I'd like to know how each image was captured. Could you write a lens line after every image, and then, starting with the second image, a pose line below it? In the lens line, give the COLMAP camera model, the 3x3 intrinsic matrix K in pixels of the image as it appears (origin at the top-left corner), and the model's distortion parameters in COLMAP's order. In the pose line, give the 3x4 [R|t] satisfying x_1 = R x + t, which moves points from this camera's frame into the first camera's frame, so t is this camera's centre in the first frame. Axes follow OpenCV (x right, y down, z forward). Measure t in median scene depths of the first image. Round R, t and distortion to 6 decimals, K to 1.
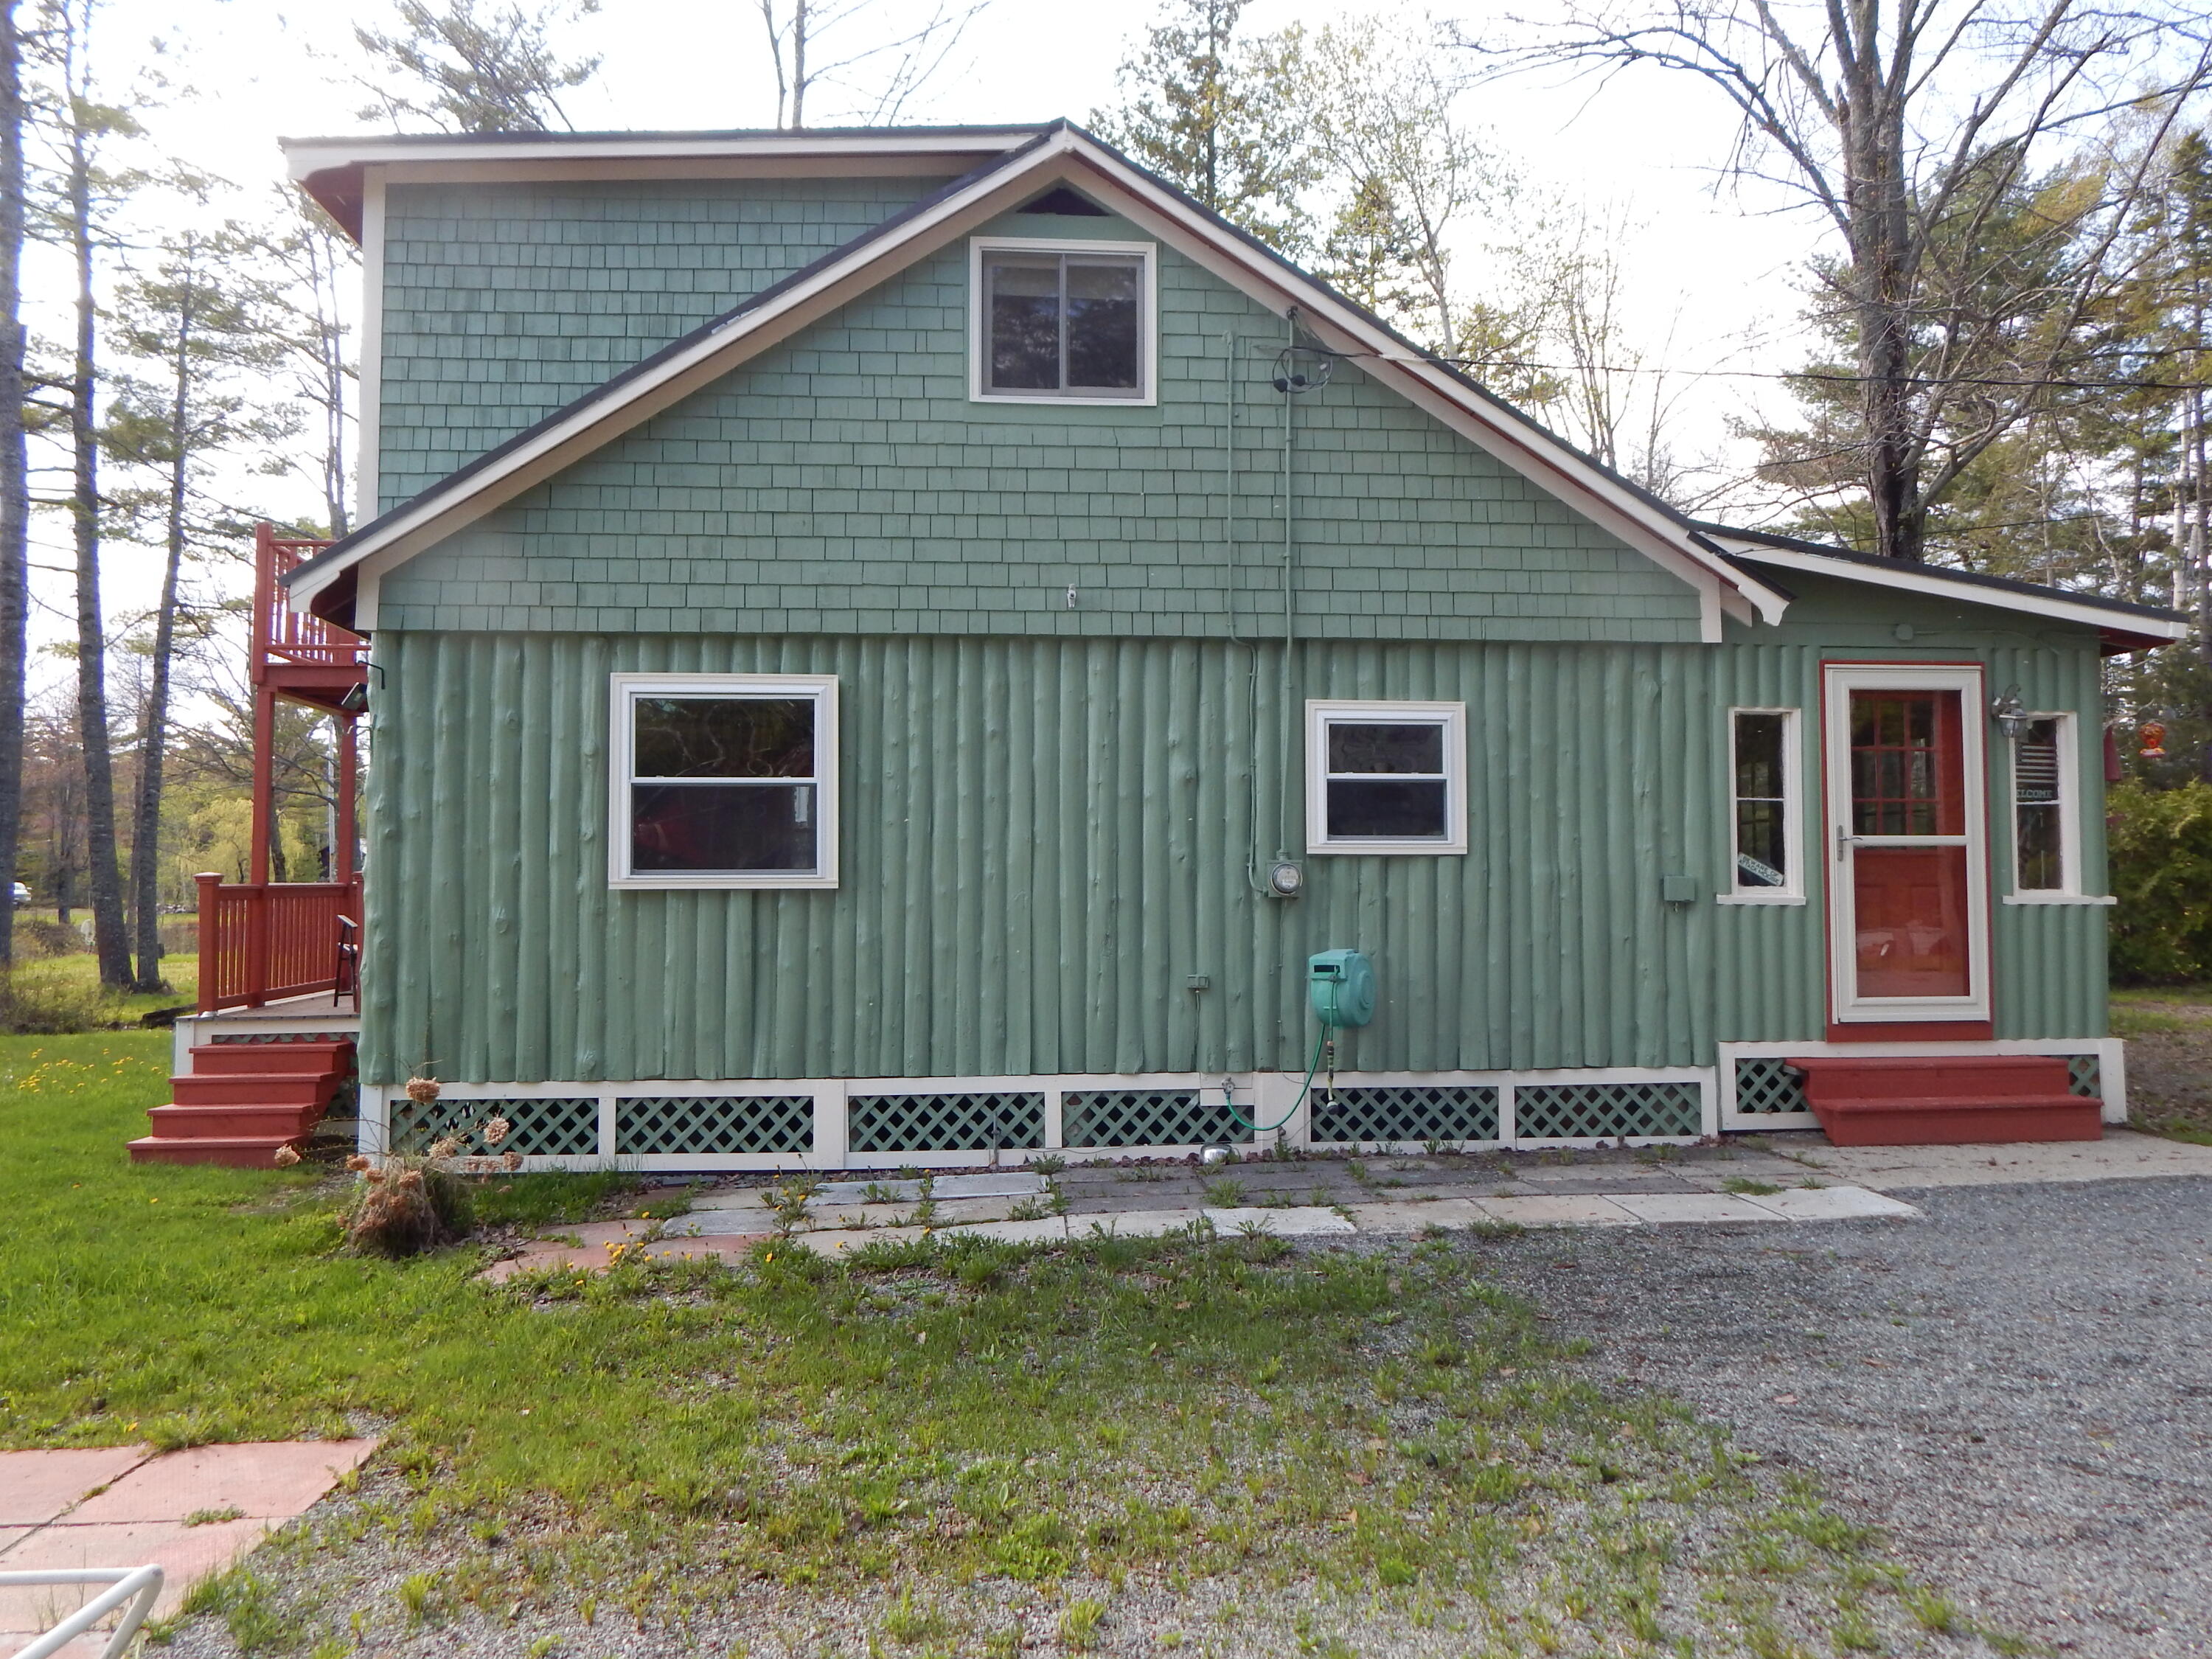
lens RADIAL K [[1617.9, 0, 1125.6], [0, 1617.9, 806.6], [0, 0, 1]] dist [0.001439, -0.011741]
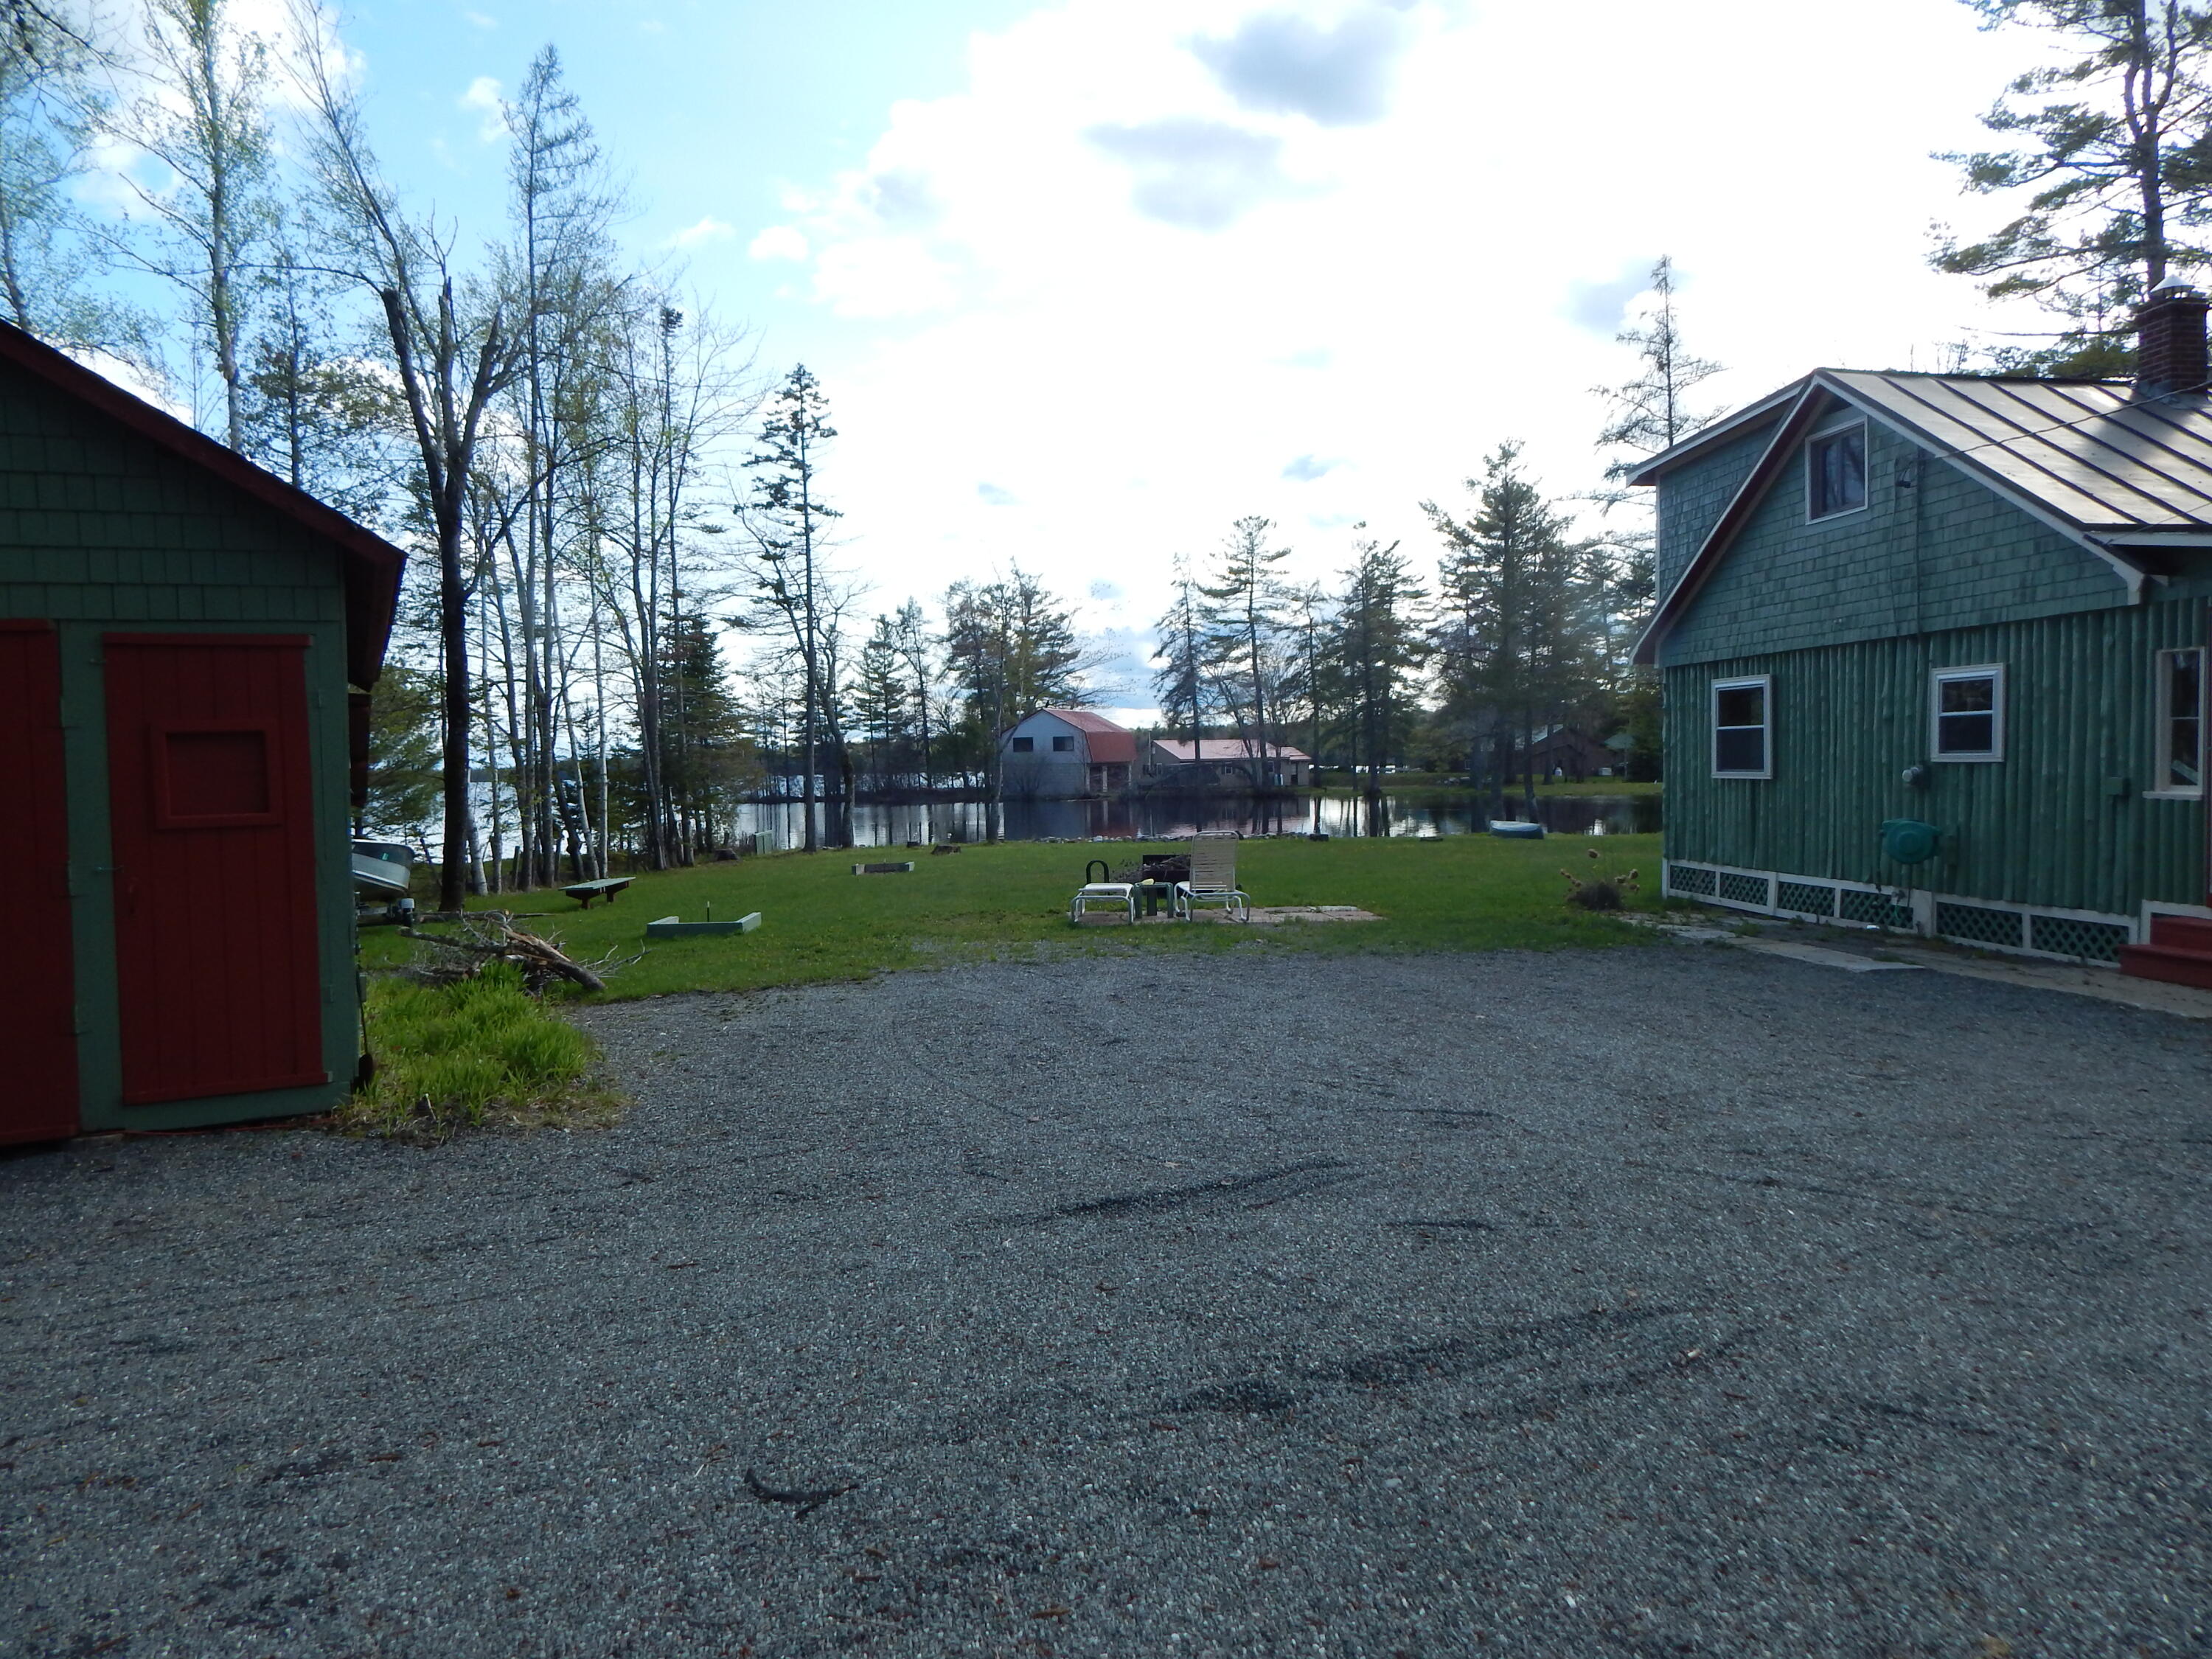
lens RADIAL K [[1453.9, 0, 1117.2], [0, 1453.9, 807.8], [0, 0, 1]] dist [0.003944, -0.005835]
pose [[0.039210, 0.030886, -0.998754, 1.573875], [0.059893, 0.997652, 0.033203, -0.023399], [0.997434, -0.061120, 0.037268, 0.101764]]
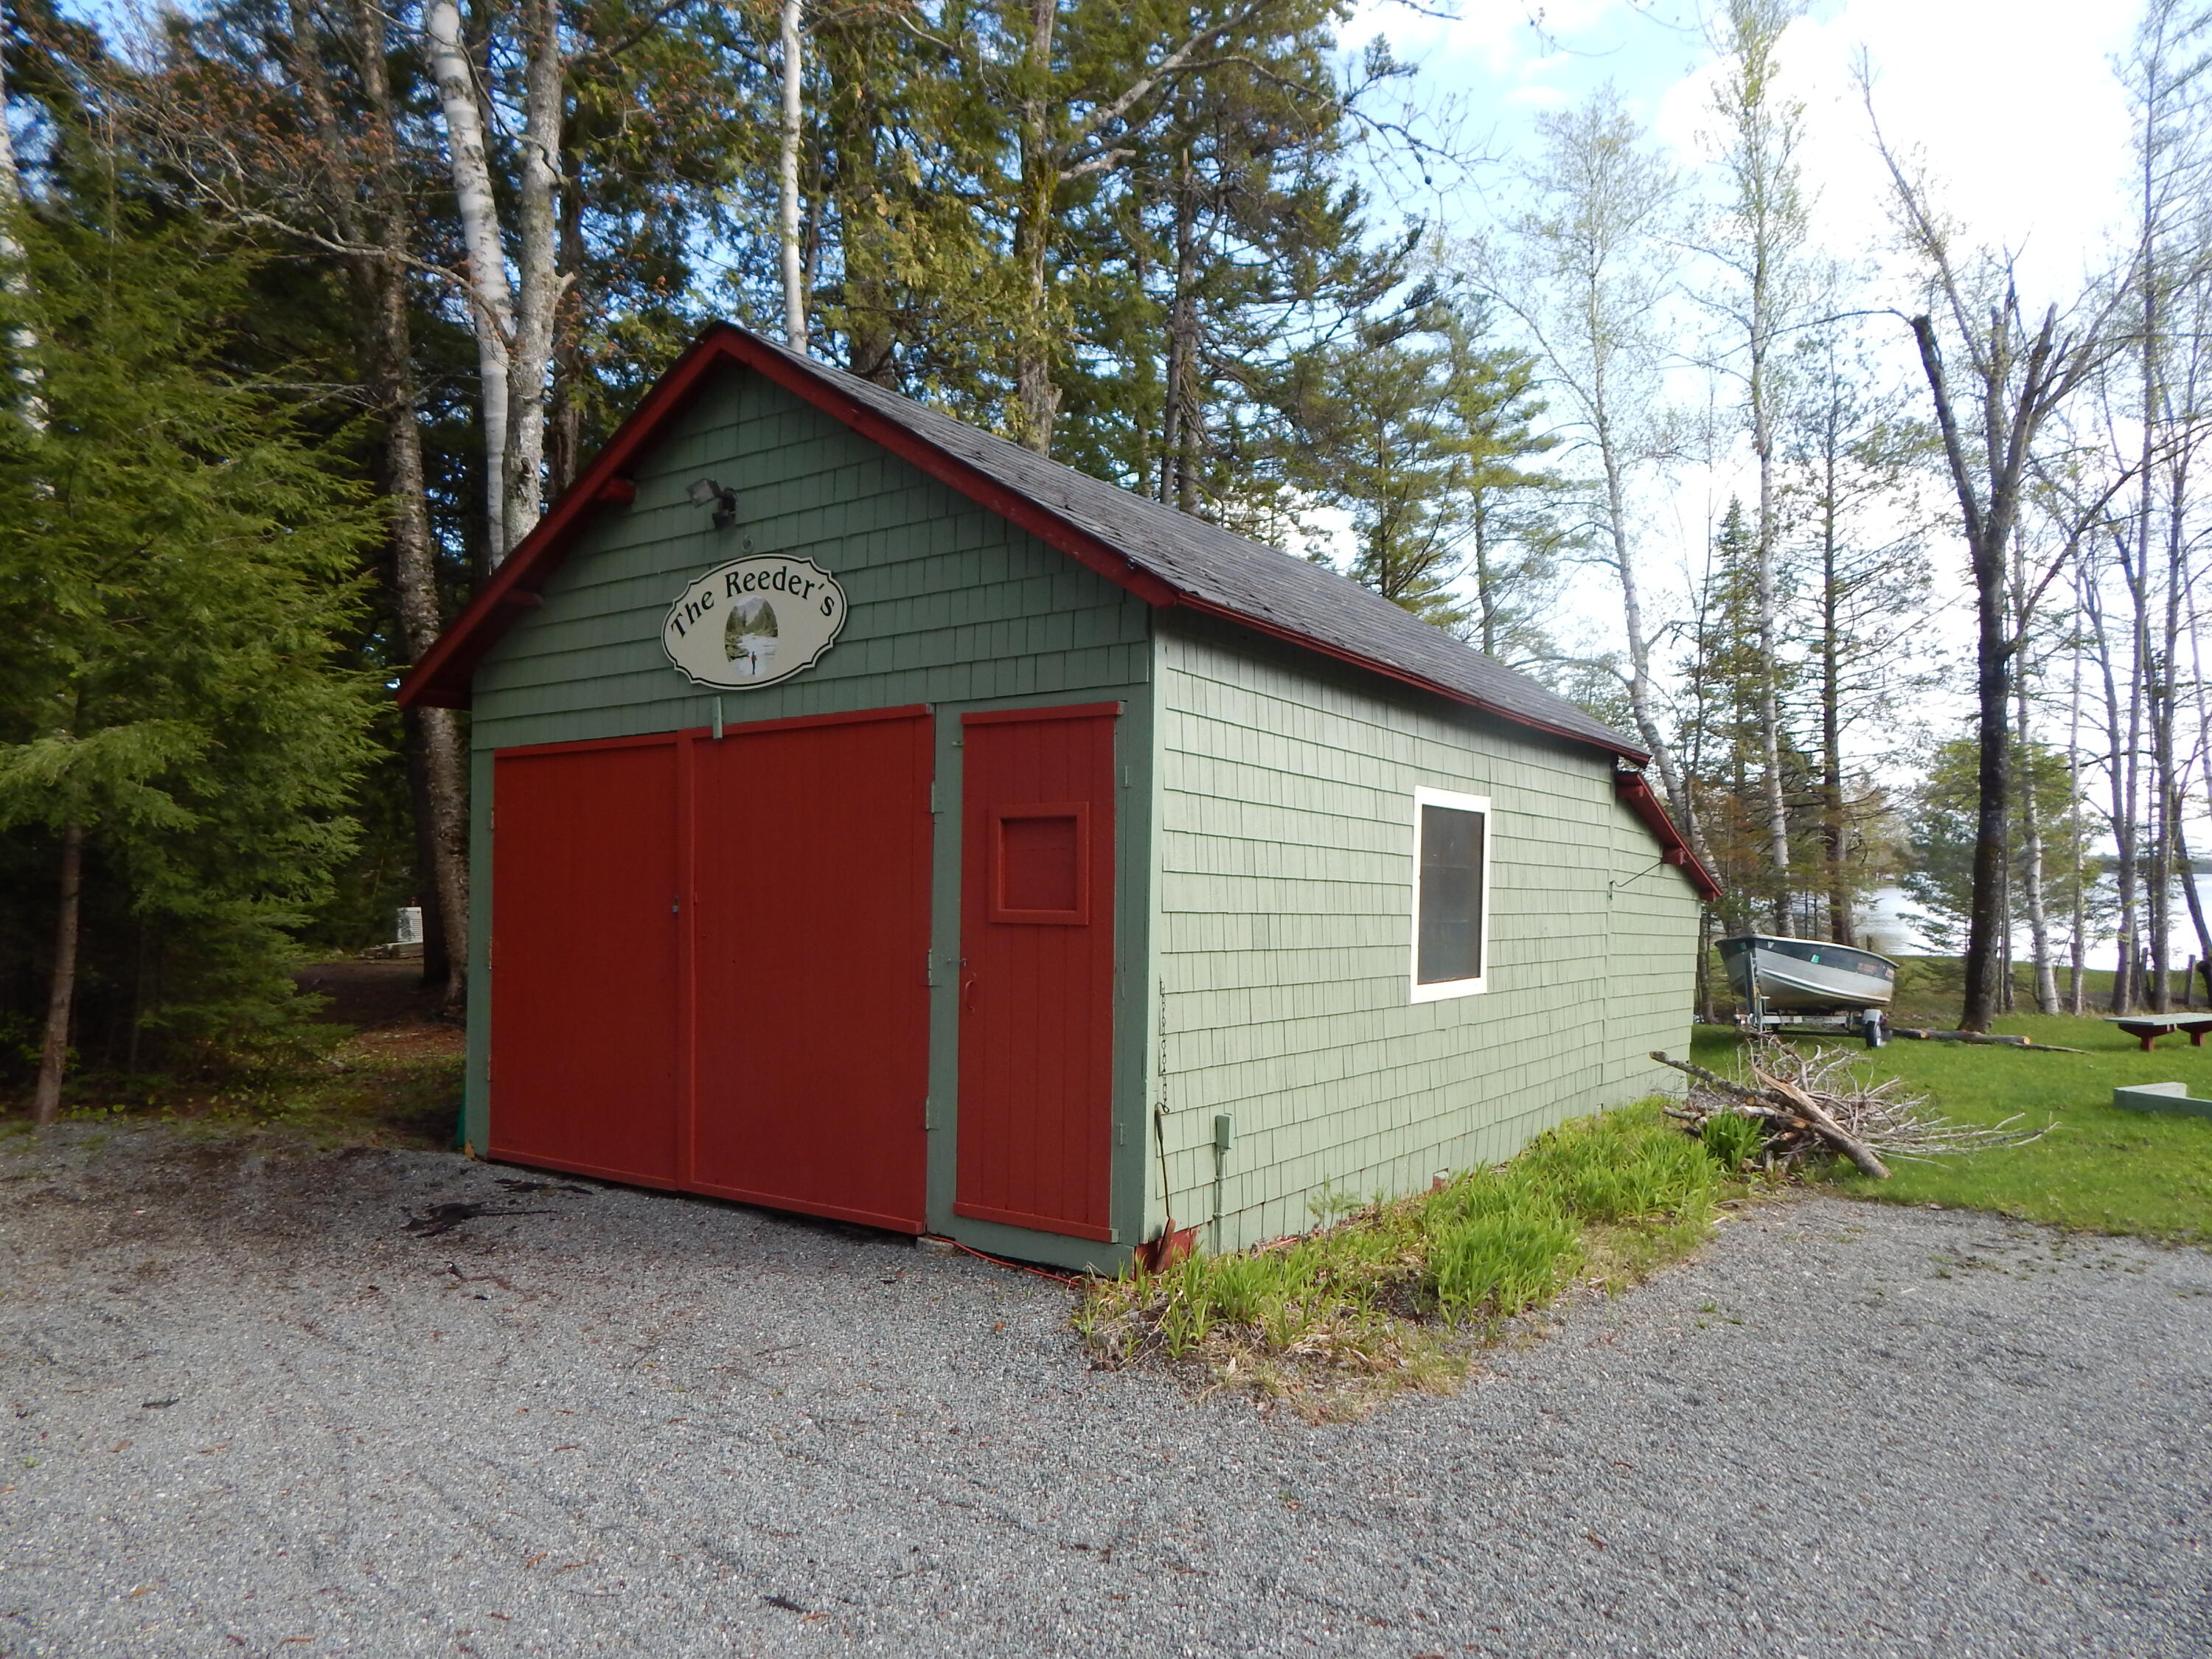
lens RADIAL K [[1453.9, 0, 1120.6], [0, 1453.9, 808.6], [0, 0, 1]] dist [0.003944, -0.005835]
pose [[-0.866385, -0.021200, -0.498926, 1.137258], [0.017185, 0.997241, -0.072216, -0.020183], [0.499081, -0.071141, -0.863630, 0.256081]]
